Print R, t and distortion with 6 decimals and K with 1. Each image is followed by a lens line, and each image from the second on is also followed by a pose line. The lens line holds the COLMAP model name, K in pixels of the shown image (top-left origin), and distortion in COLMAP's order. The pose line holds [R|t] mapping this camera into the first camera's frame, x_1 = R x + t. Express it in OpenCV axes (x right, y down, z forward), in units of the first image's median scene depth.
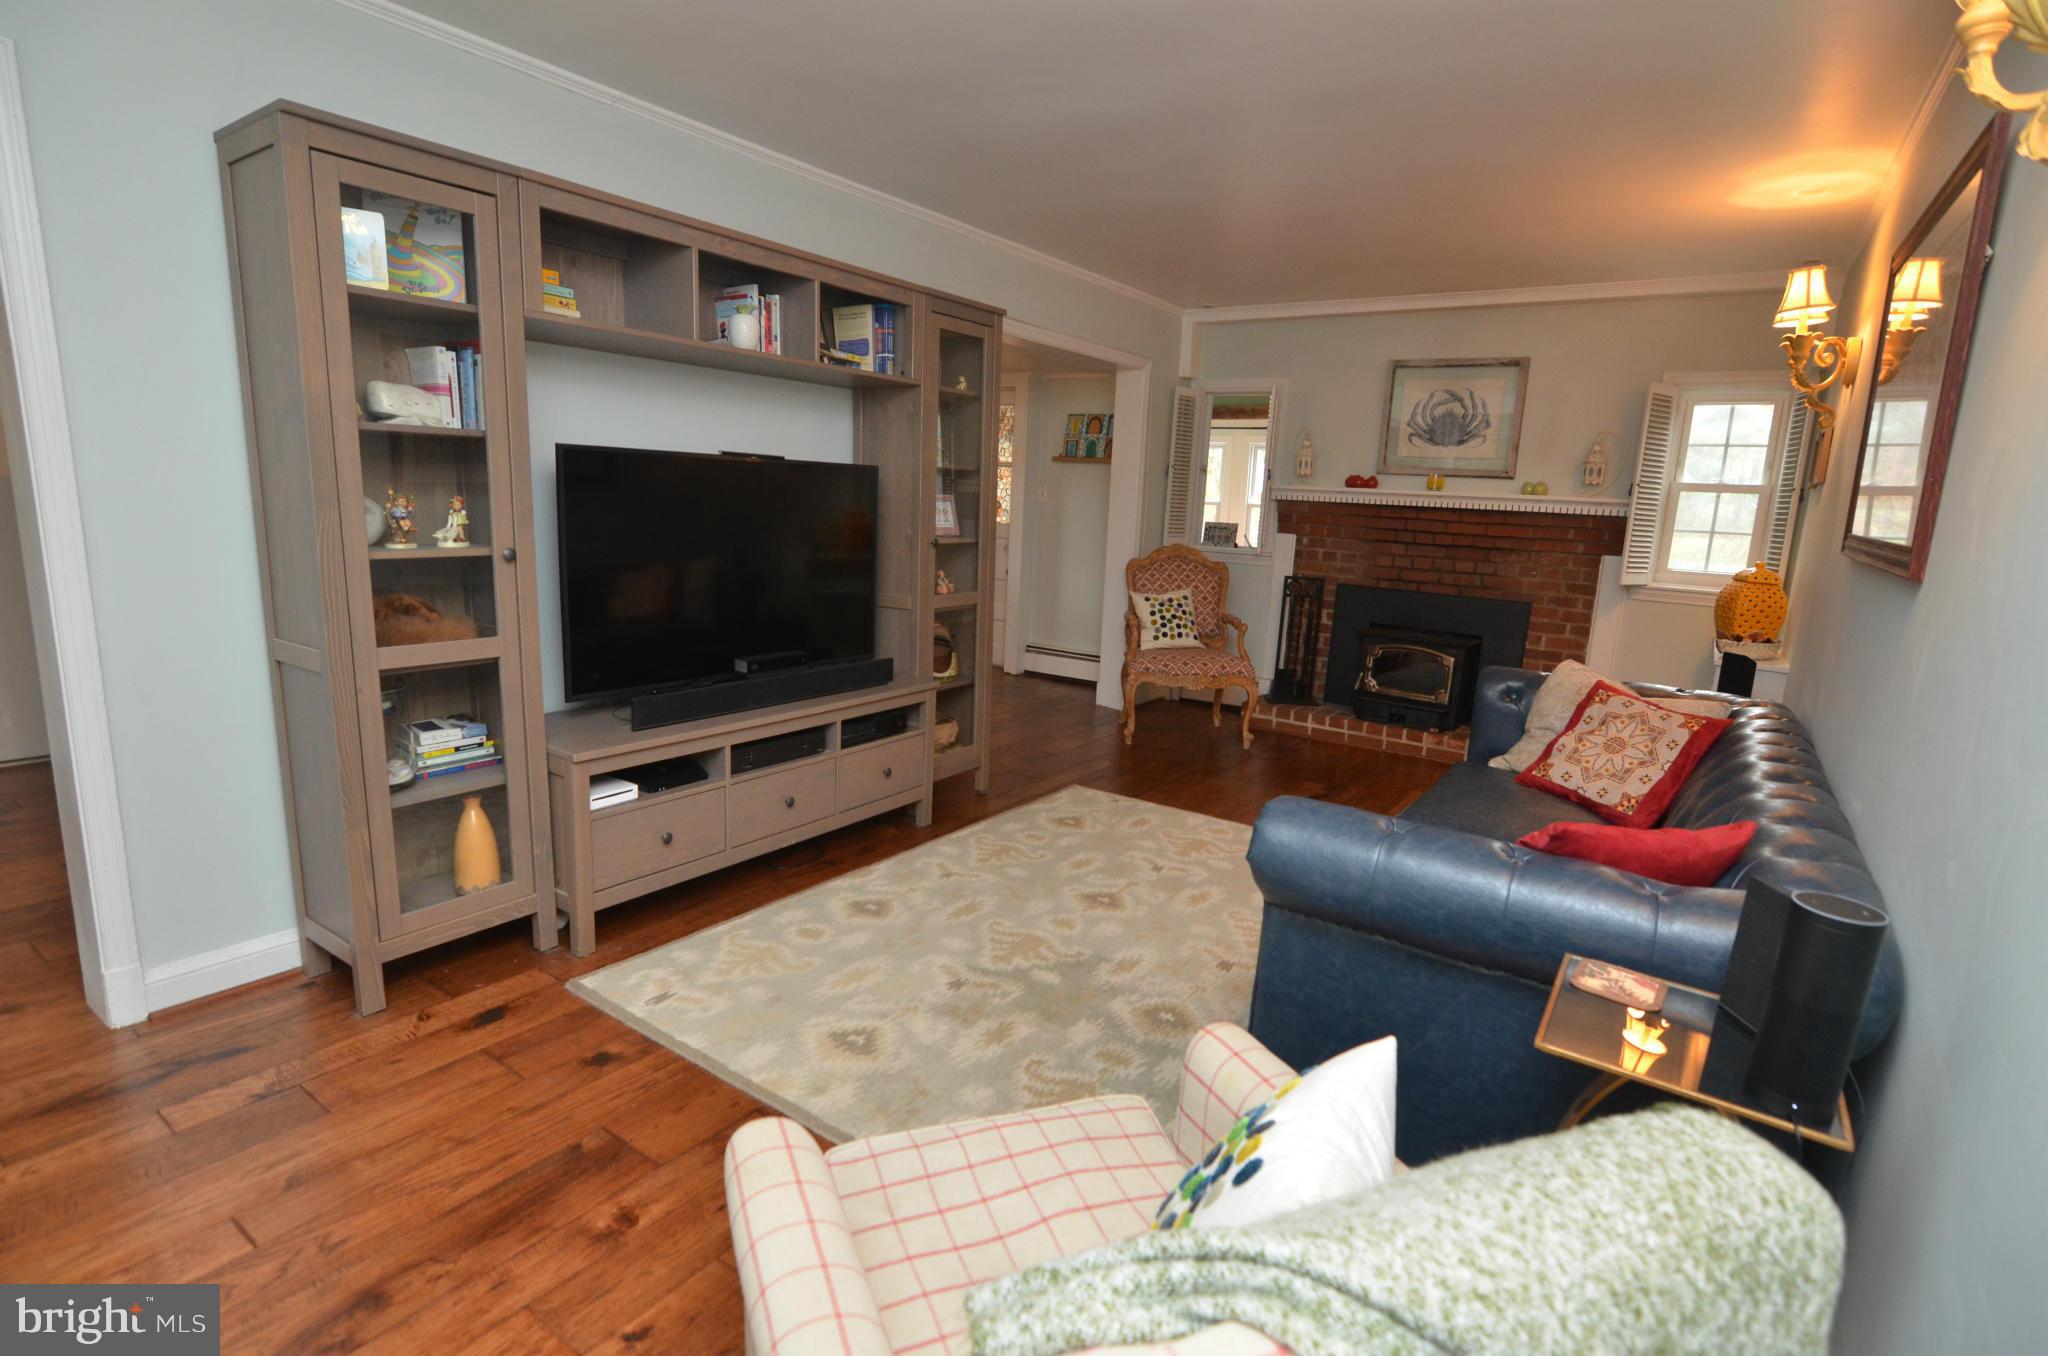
lens RADIAL K [[992.8, 0, 1009.5], [0, 992.8, 673.9], [0, 0, 1]] dist [-0.020421, 0.004515]
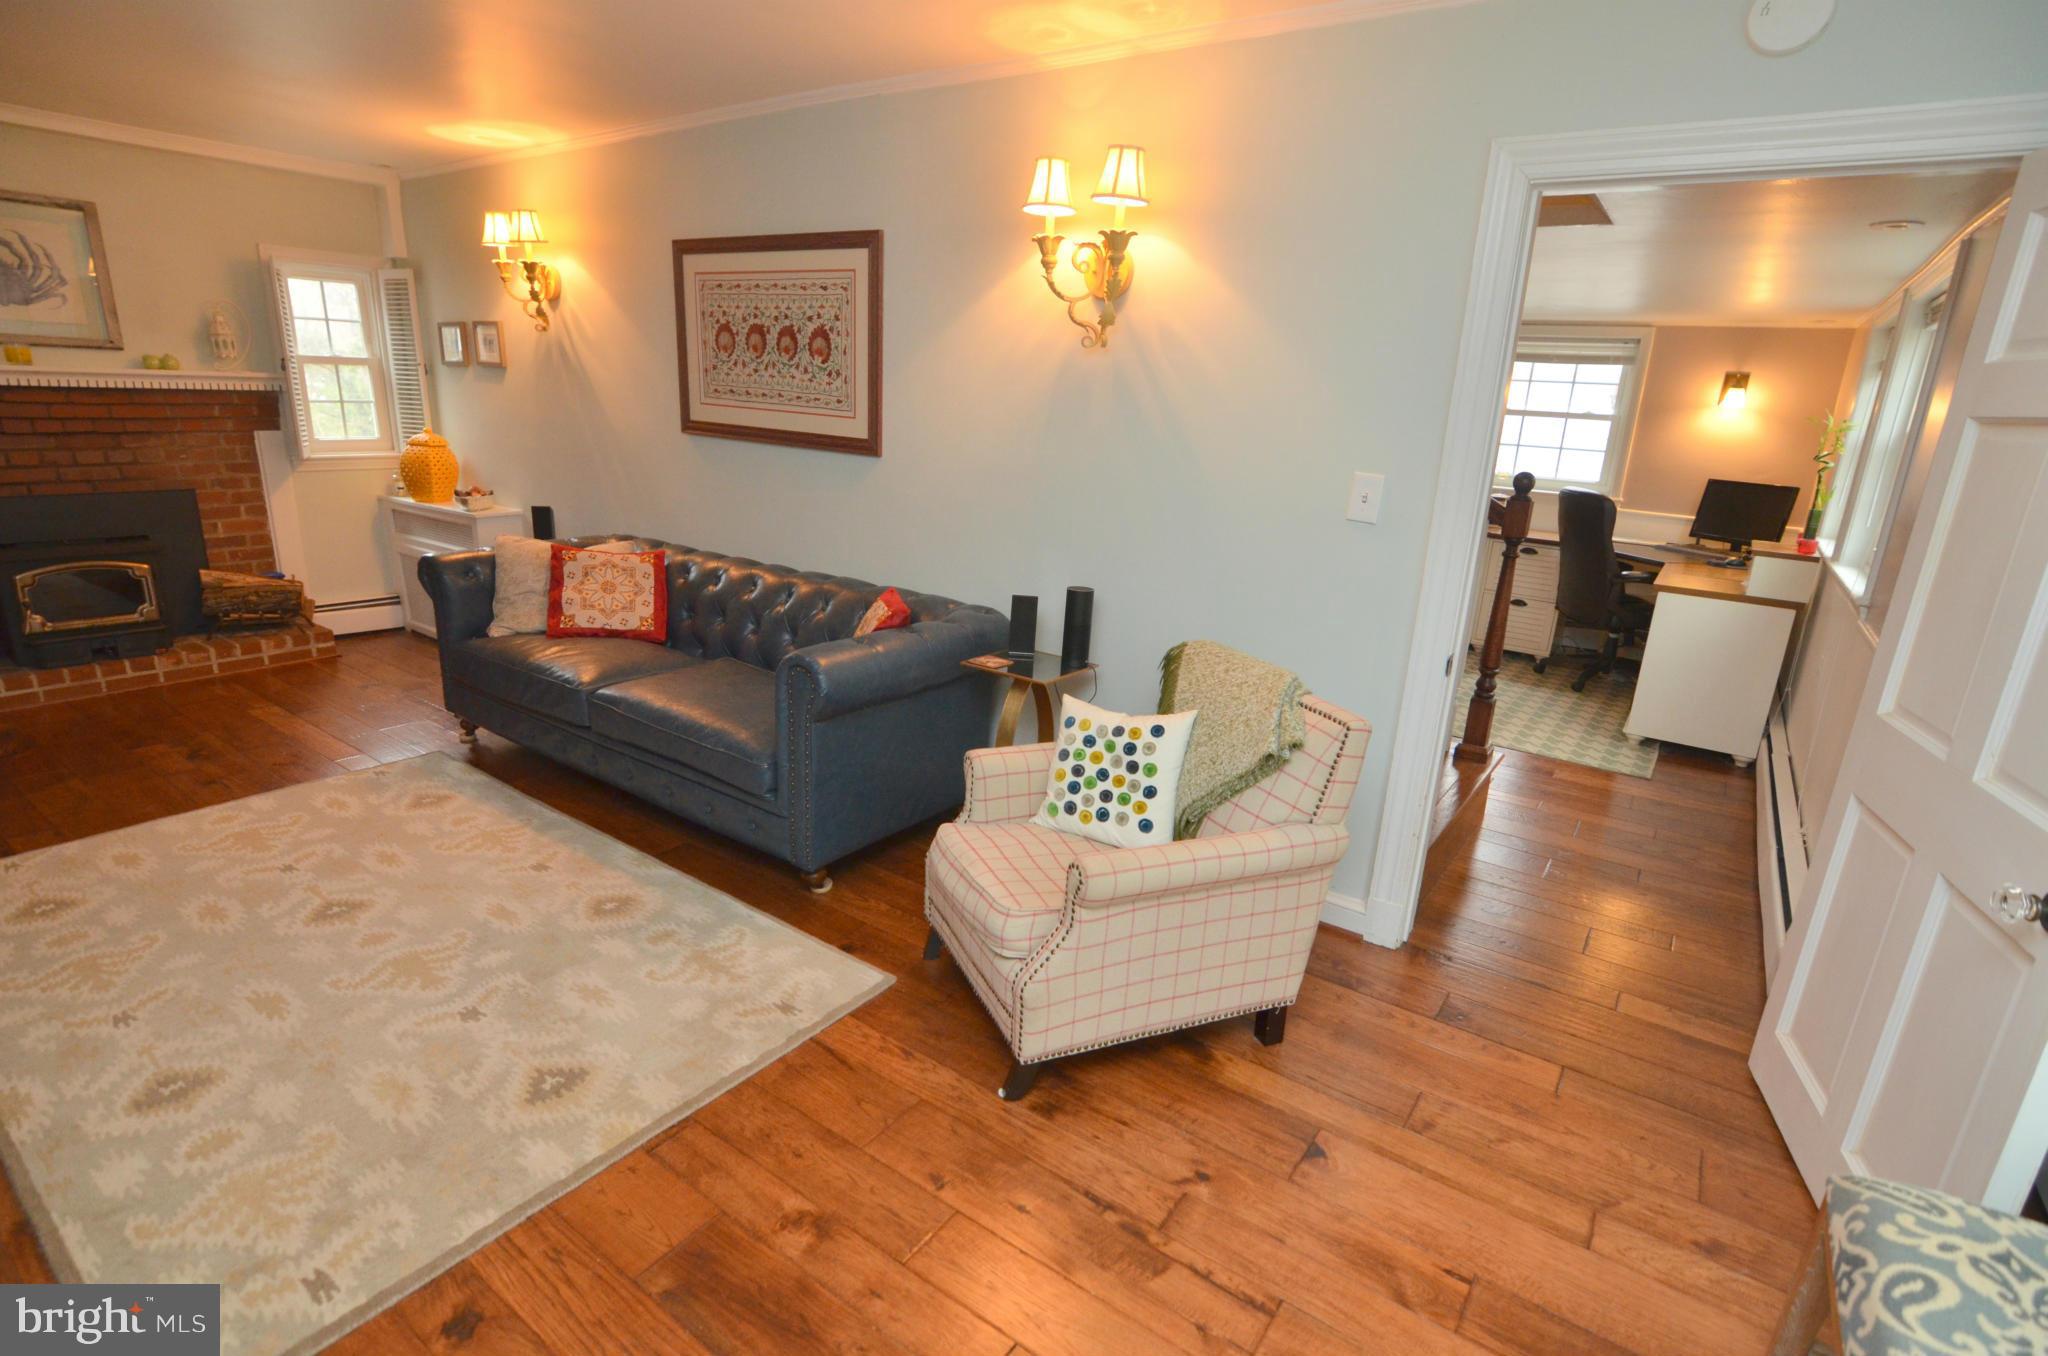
lens RADIAL K [[992.8, 0, 1005.1], [0, 992.8, 684.6], [0, 0, 1]] dist [-0.020421, 0.004515]
pose [[0.021103, -0.327191, 0.944723, -0.390900], [0.140732, 0.936497, 0.321199, -0.090473], [-0.989823, 0.126175, 0.065809, 0.215383]]
